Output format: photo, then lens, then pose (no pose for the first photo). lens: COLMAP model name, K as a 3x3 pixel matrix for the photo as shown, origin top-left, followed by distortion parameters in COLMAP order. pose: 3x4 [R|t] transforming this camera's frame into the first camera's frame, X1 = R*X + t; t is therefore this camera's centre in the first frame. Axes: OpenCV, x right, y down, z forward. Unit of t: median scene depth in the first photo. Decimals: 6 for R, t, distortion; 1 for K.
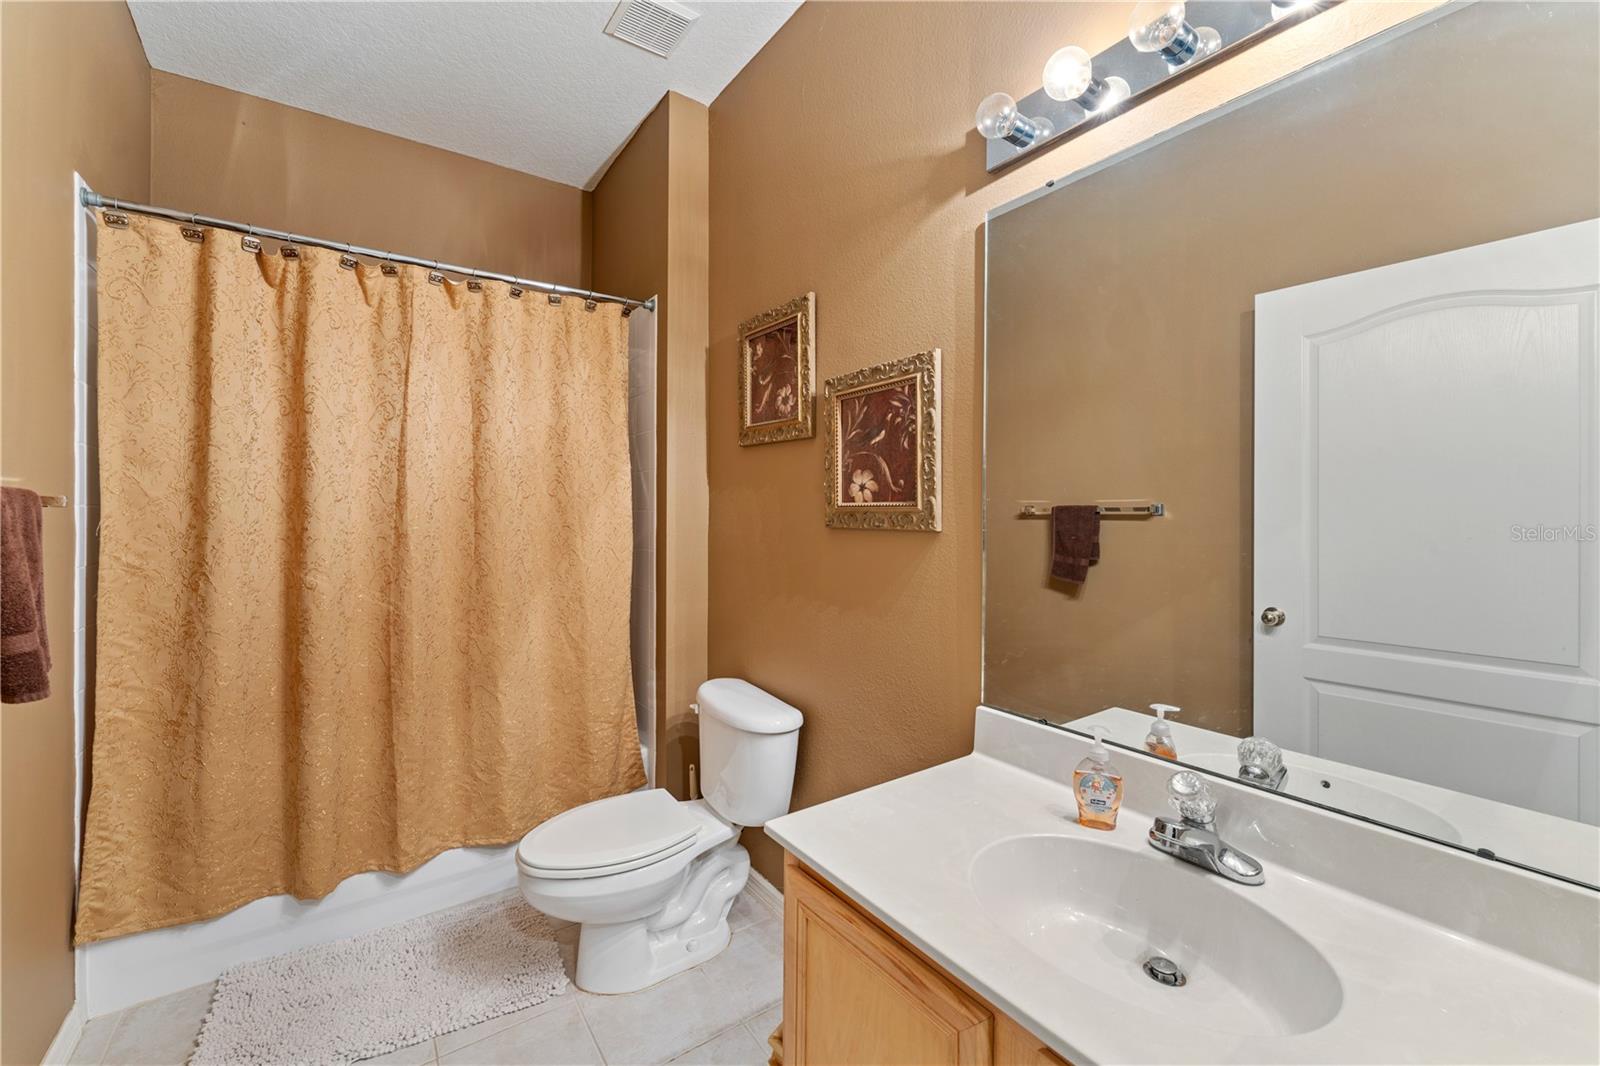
lens RADIAL K [[651.9, 0, 795.9], [0, 651.9, 520.7], [0, 0, 1]] dist [0.001612, 0.000101]
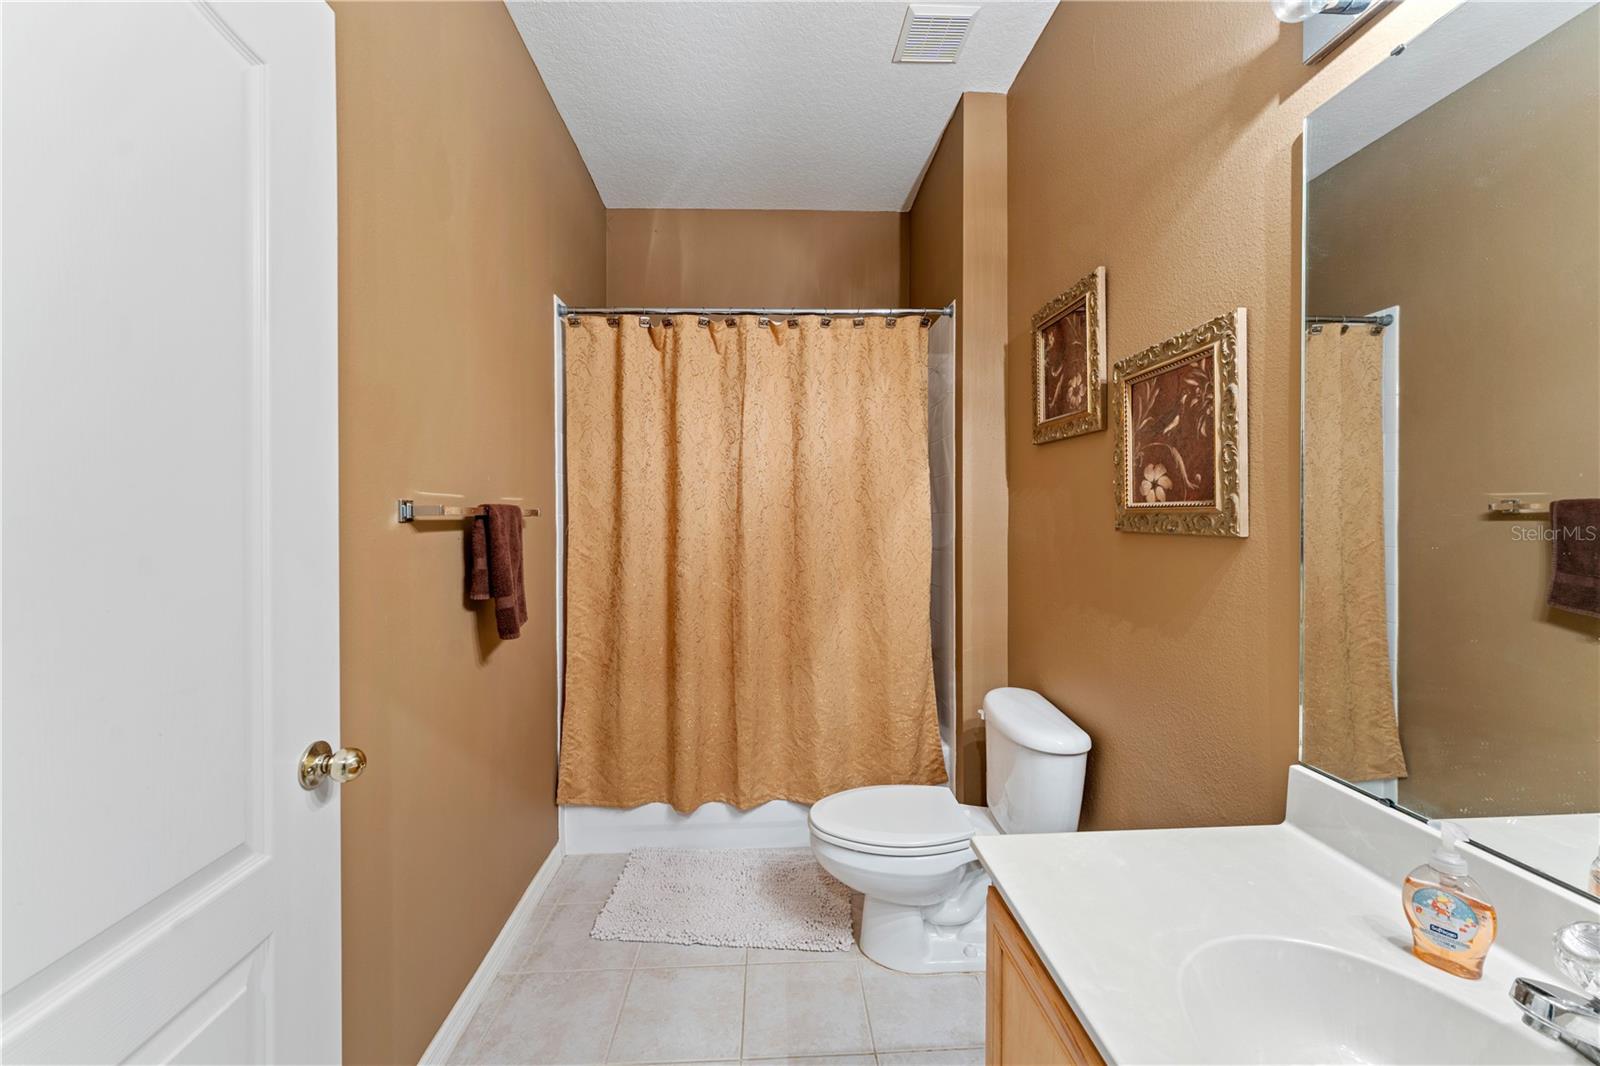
lens RADIAL K [[641.5, 0, 793.8], [0, 641.5, 527.2], [0, 0, 1]] dist [0.001517, 0.000105]
pose [[0.843160, 0.000794, -0.537662, 0.143145], [0.002846, 0.999978, 0.005941, -0.001577], [0.537655, -0.006540, 0.843140, 0.033976]]
